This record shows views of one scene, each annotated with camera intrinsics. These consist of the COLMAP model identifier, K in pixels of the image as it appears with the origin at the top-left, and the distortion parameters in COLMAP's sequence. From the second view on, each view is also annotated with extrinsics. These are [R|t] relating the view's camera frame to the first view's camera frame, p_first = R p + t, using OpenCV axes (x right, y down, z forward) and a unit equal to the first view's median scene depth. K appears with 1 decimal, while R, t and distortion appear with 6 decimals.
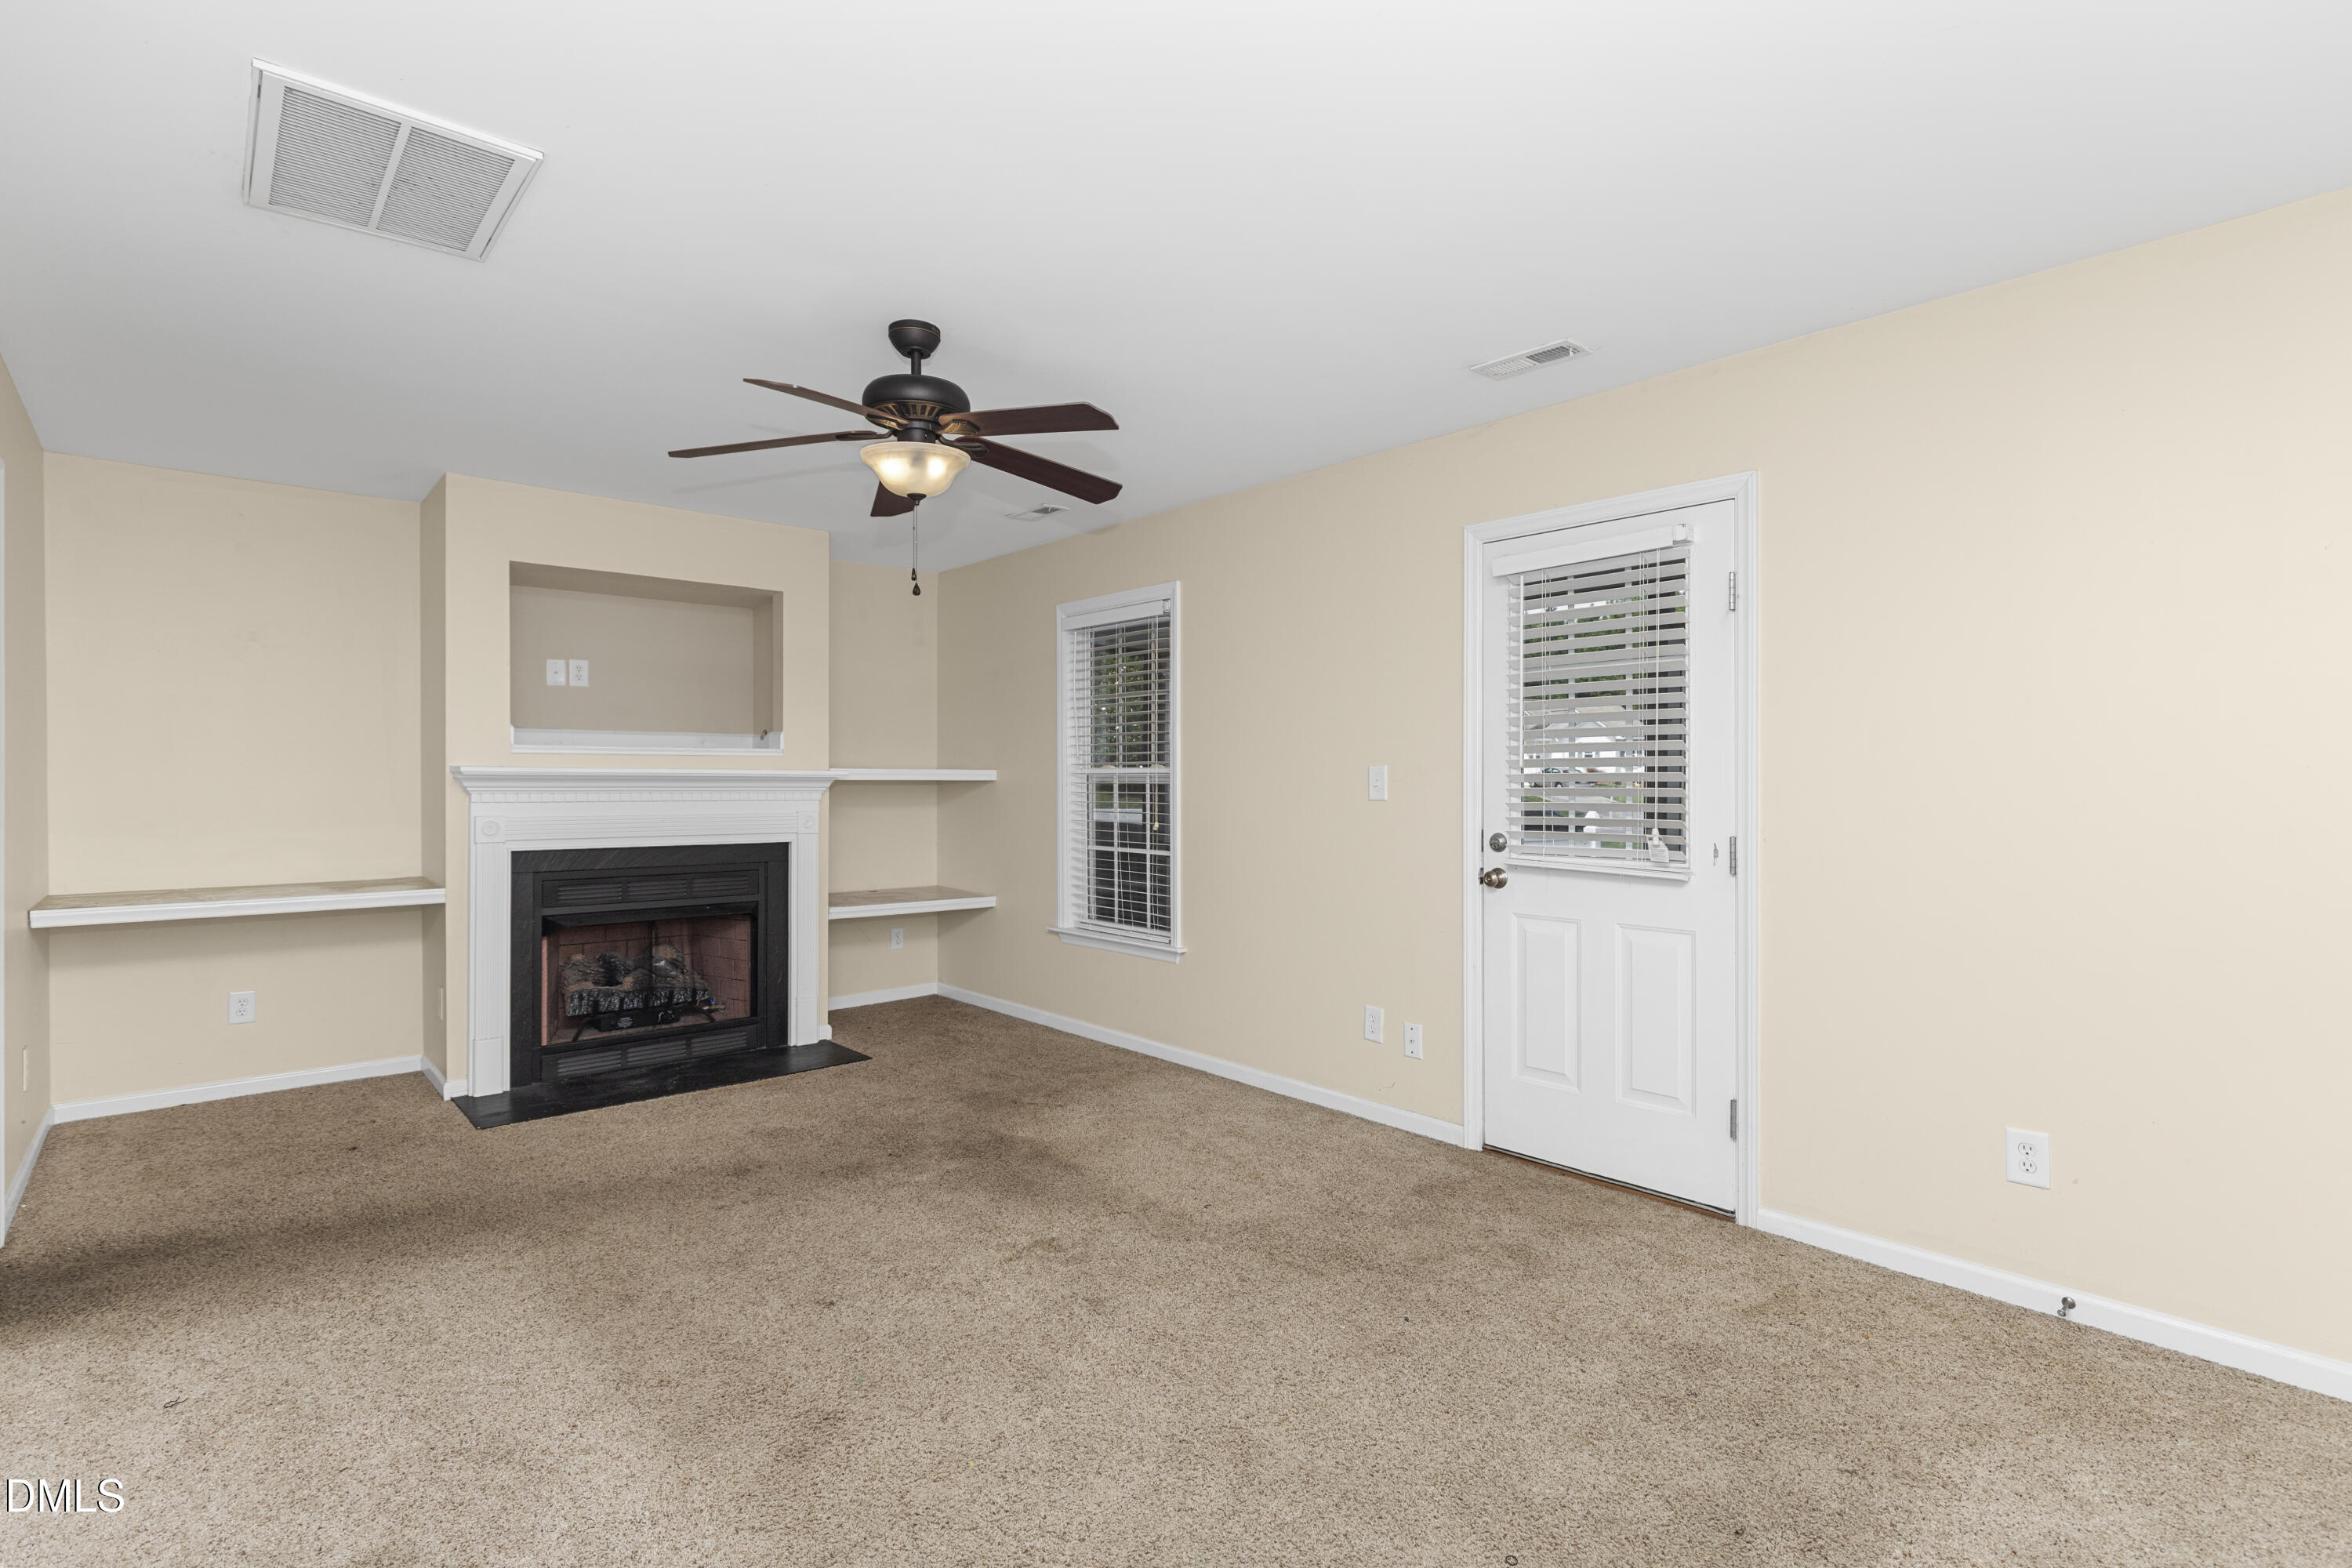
lens RADIAL K [[1113.8, 0, 1179.7], [0, 1113.8, 777.4], [0, 0, 1]] dist [0.001199, -0.000985]
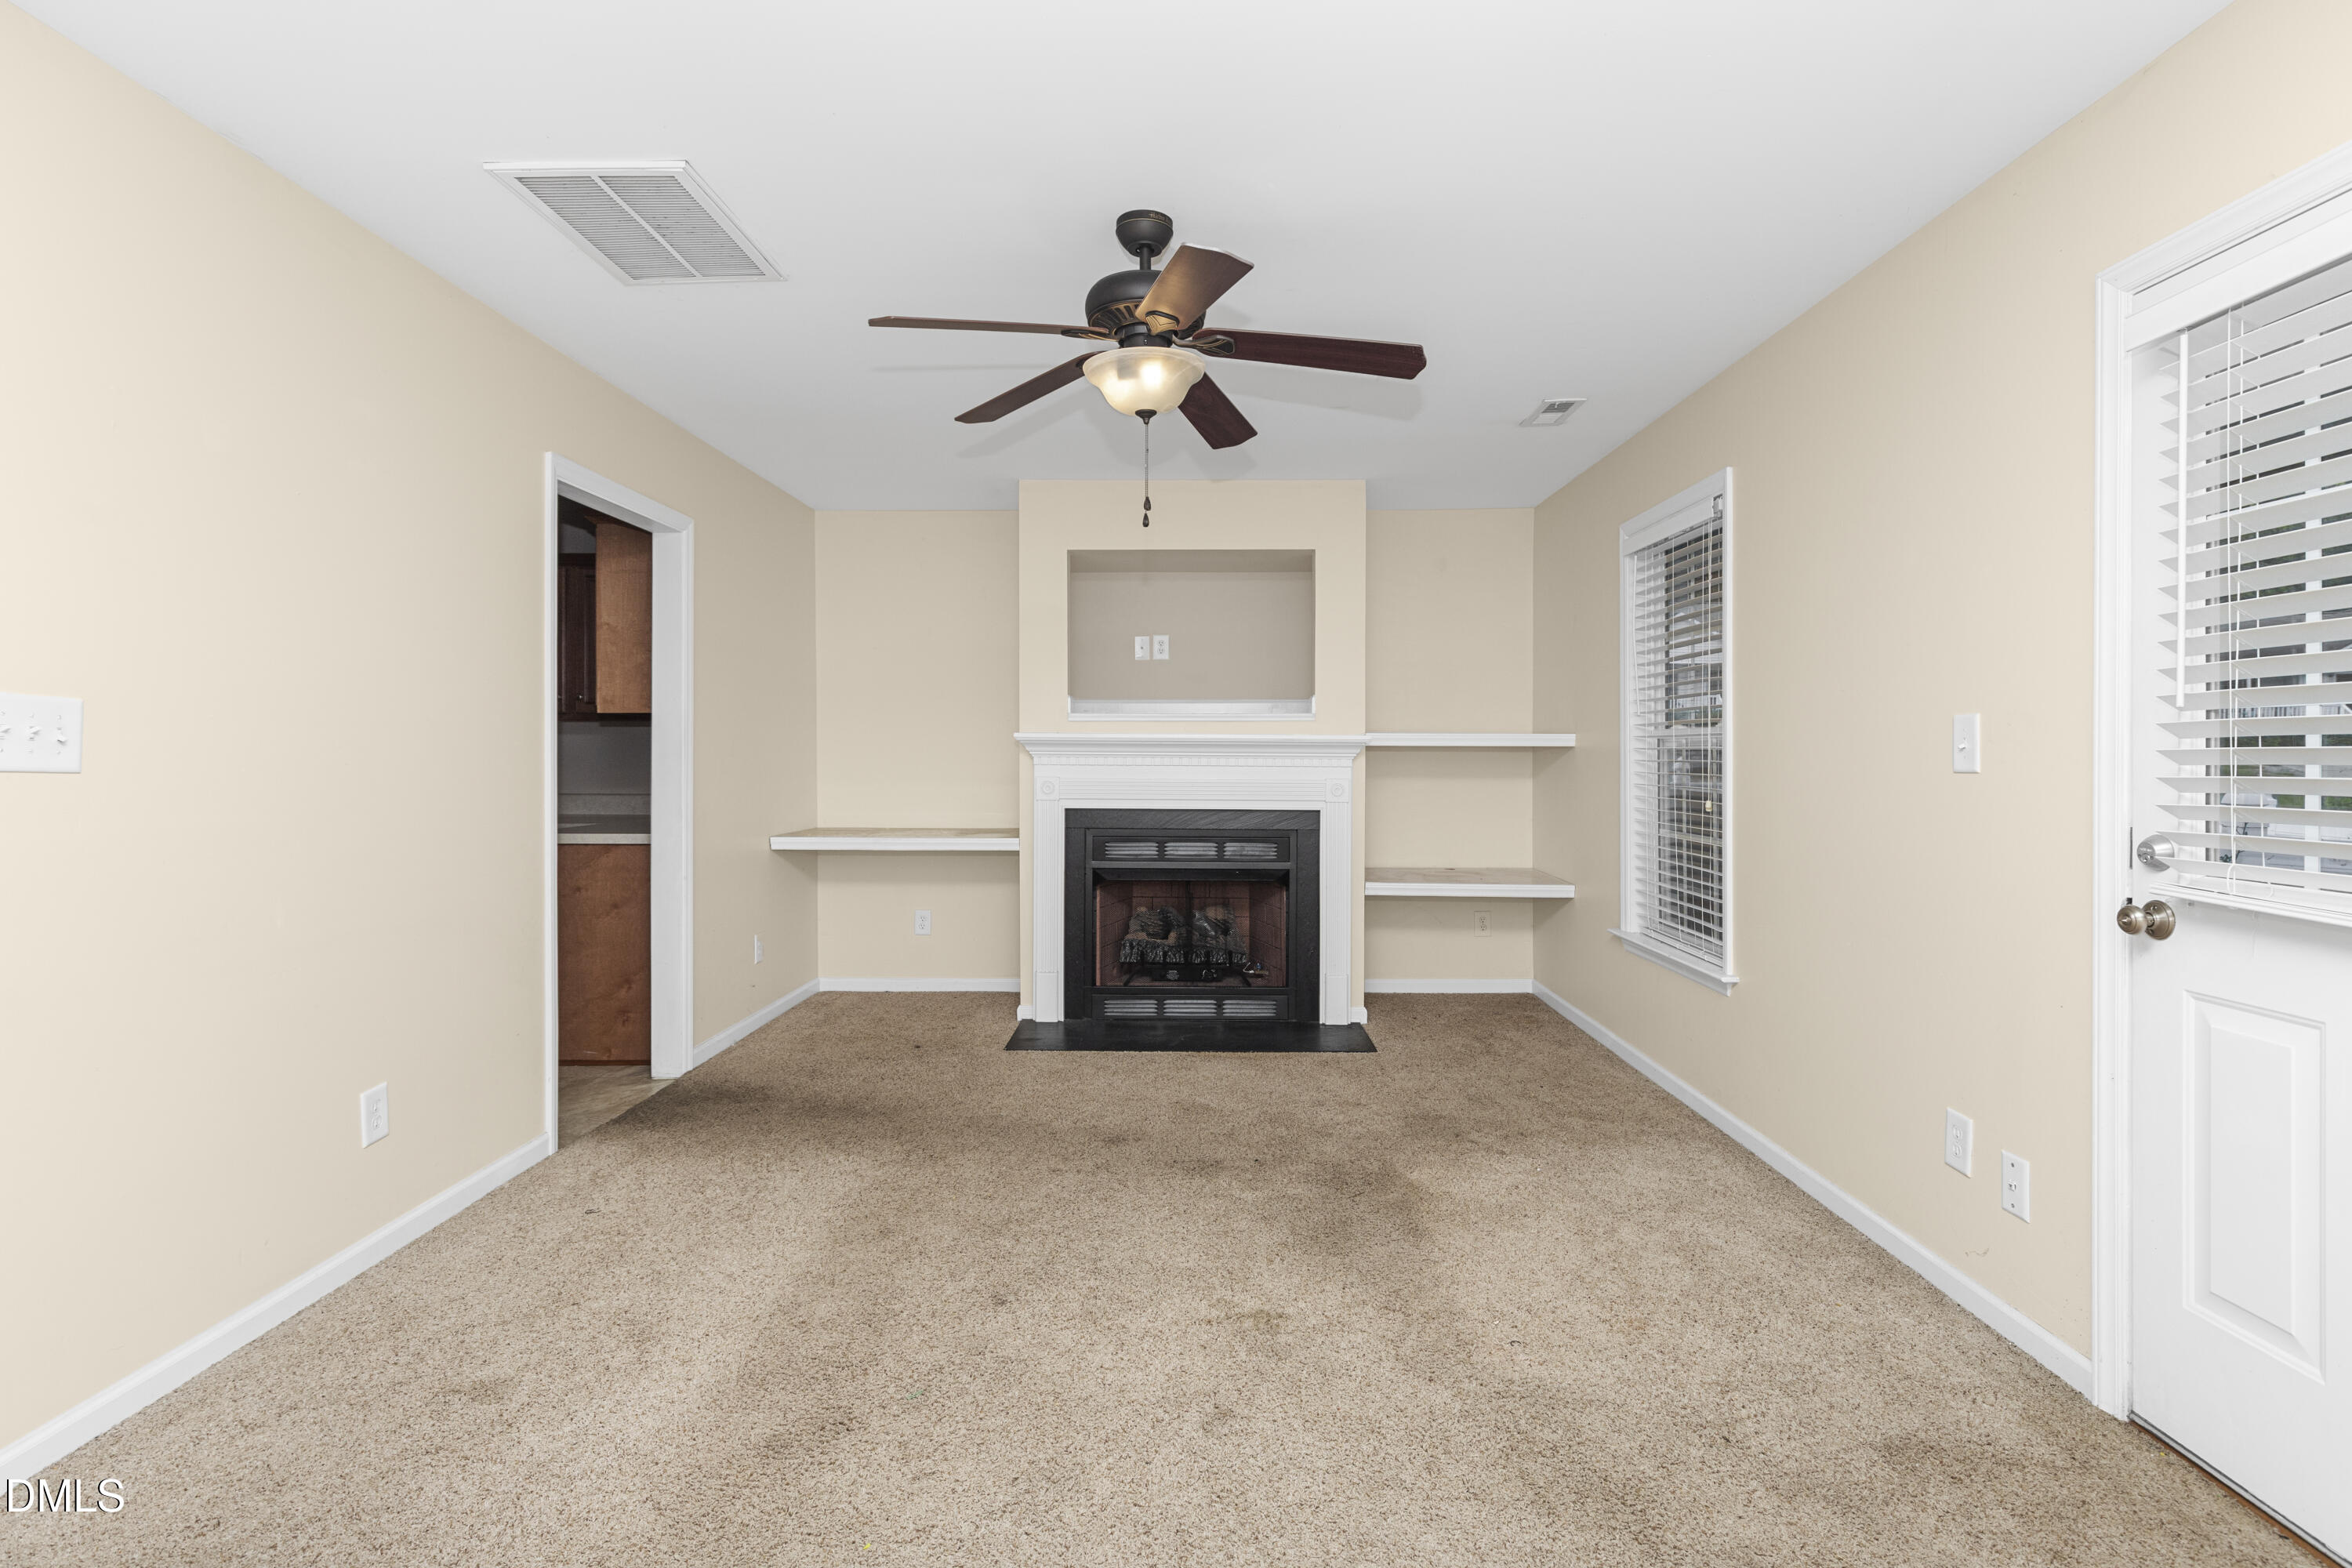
lens RADIAL K [[1126.1, 0, 1185.8], [0, 1126.1, 753.8], [0, 0, 1]] dist [-0.000790, -0.000958]
pose [[0.738013, 0.002061, -0.674784, 0.250421], [-0.000446, 0.999997, 0.002567, 0.008229], [0.674787, -0.001594, 0.738011, 0.240819]]
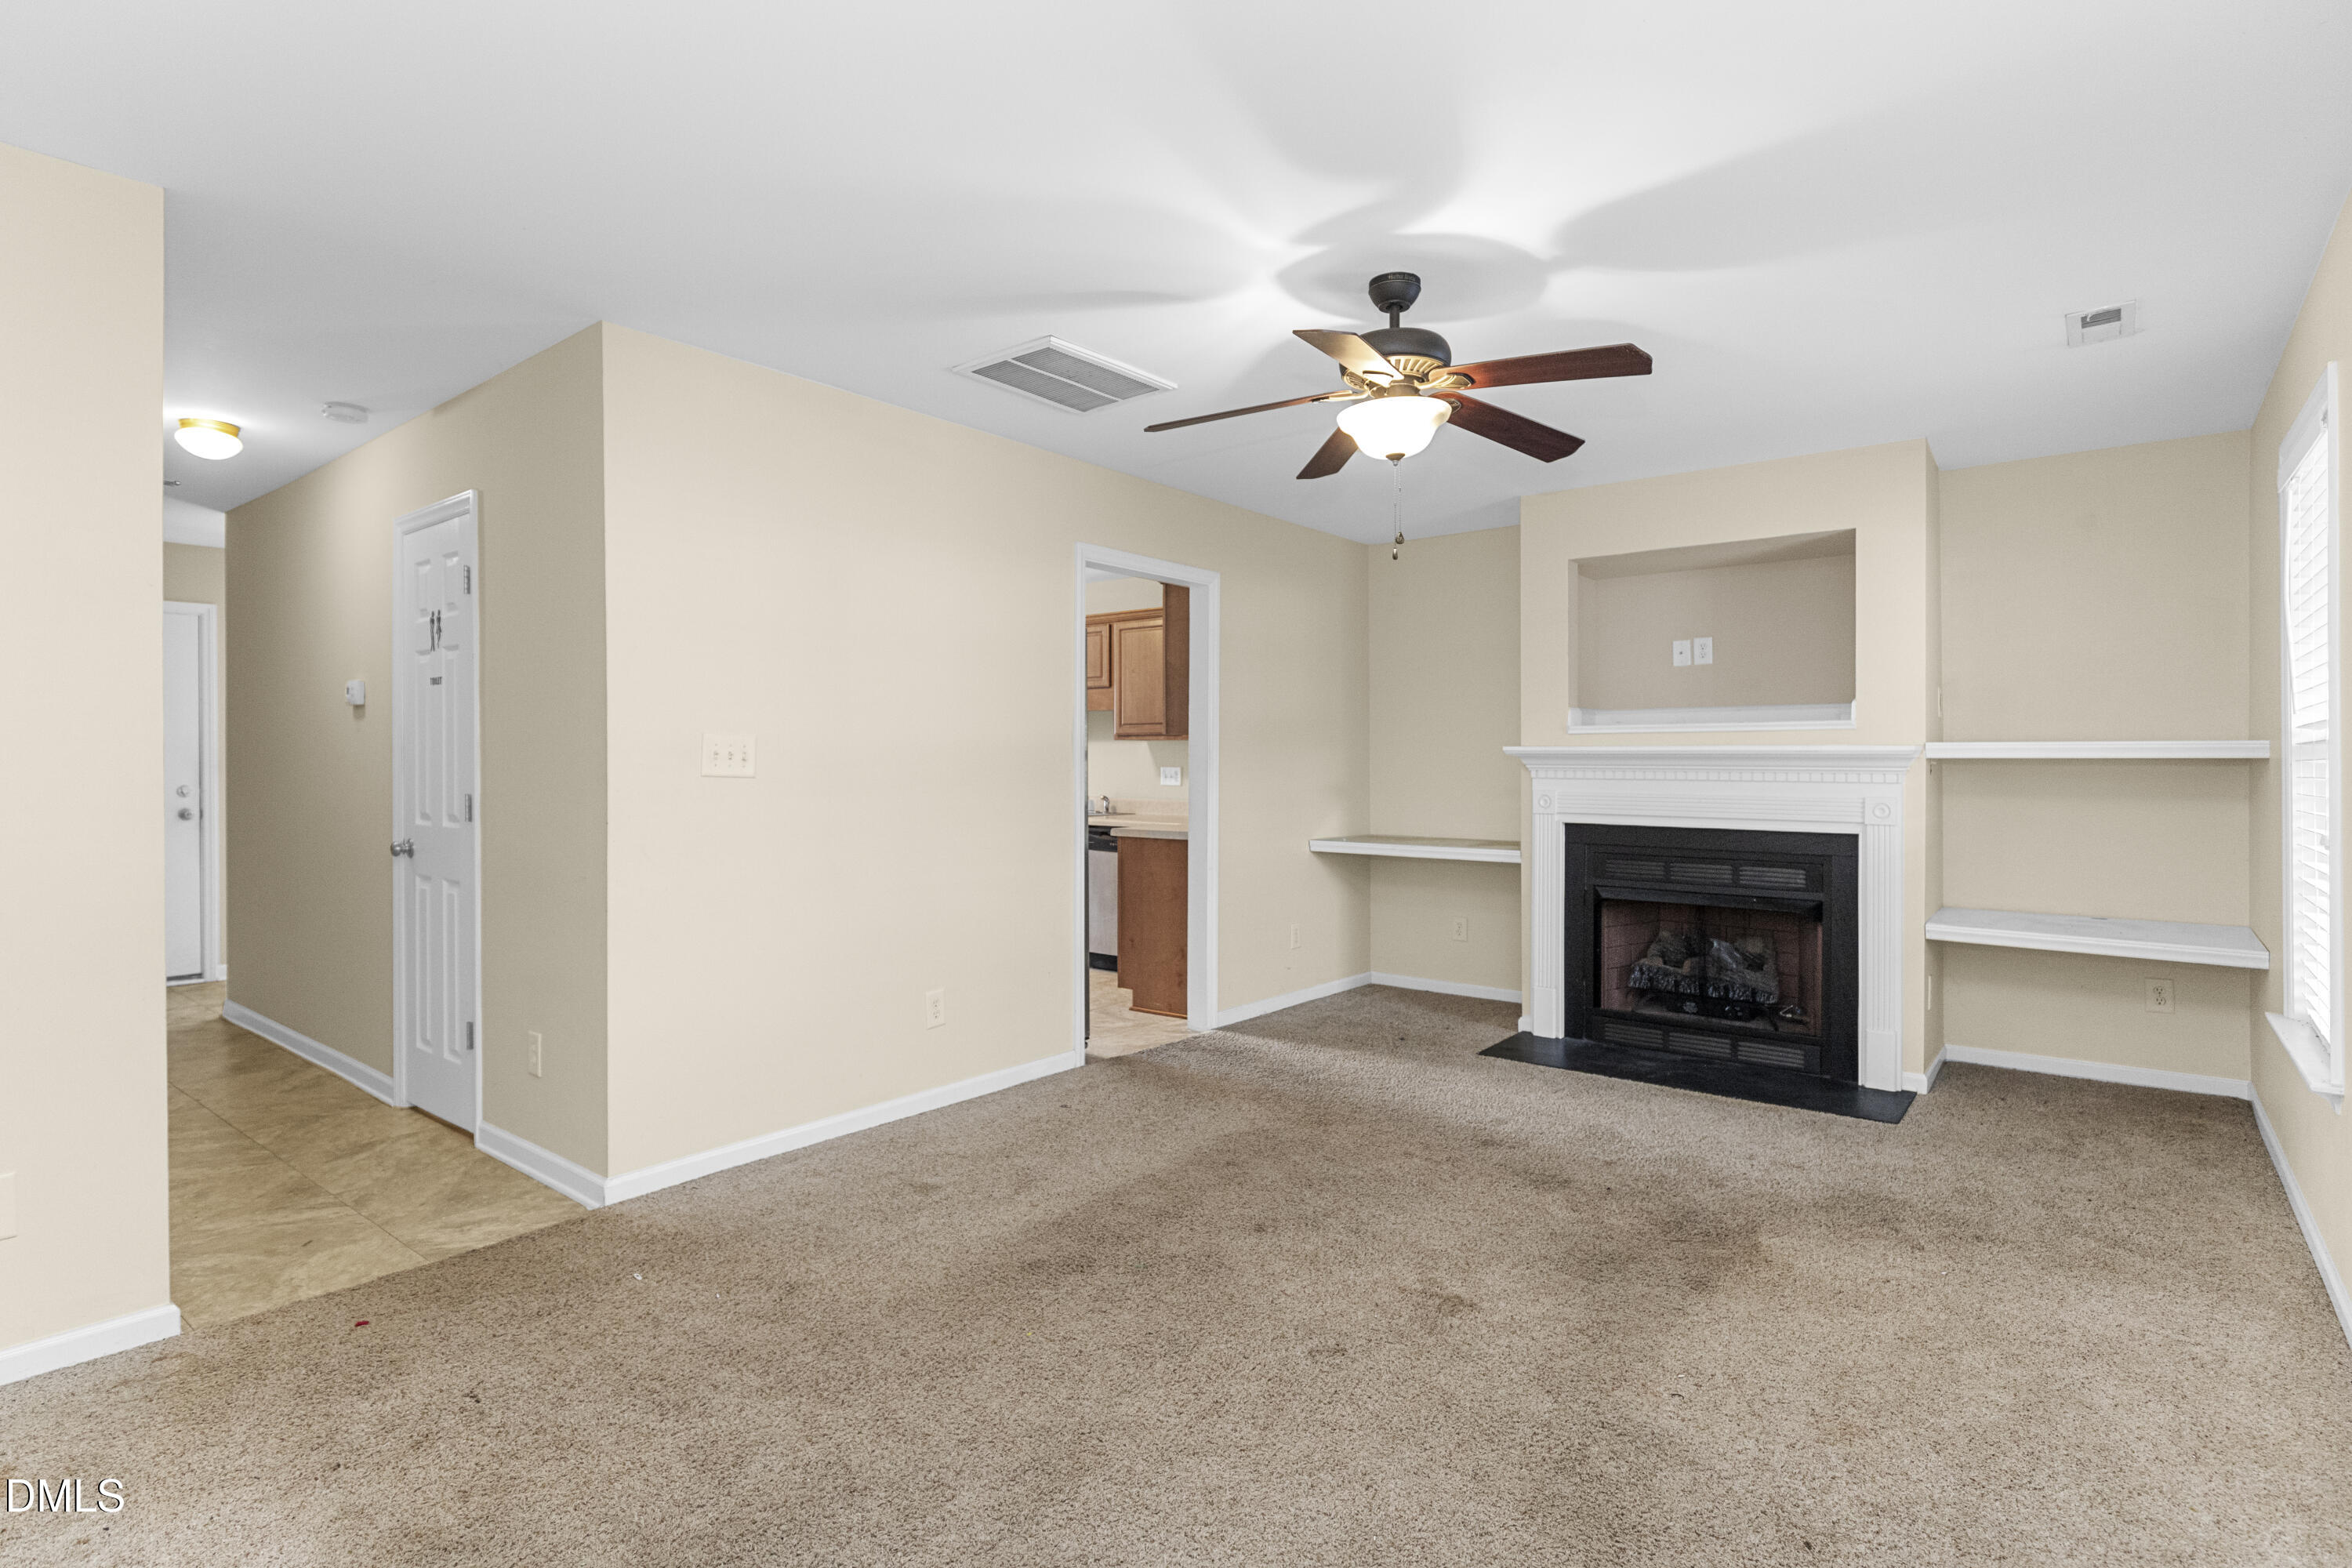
lens RADIAL K [[1166.2, 0, 1181.1], [0, 1166.2, 758.9], [0, 0, 1]] dist [-0.002219, 0.000307]
pose [[0.165606, -0.004448, -0.986182, 0.470583], [0.000582, 0.999990, -0.004412, 0.007663], [0.986192, 0.000157, 0.165607, 0.426822]]
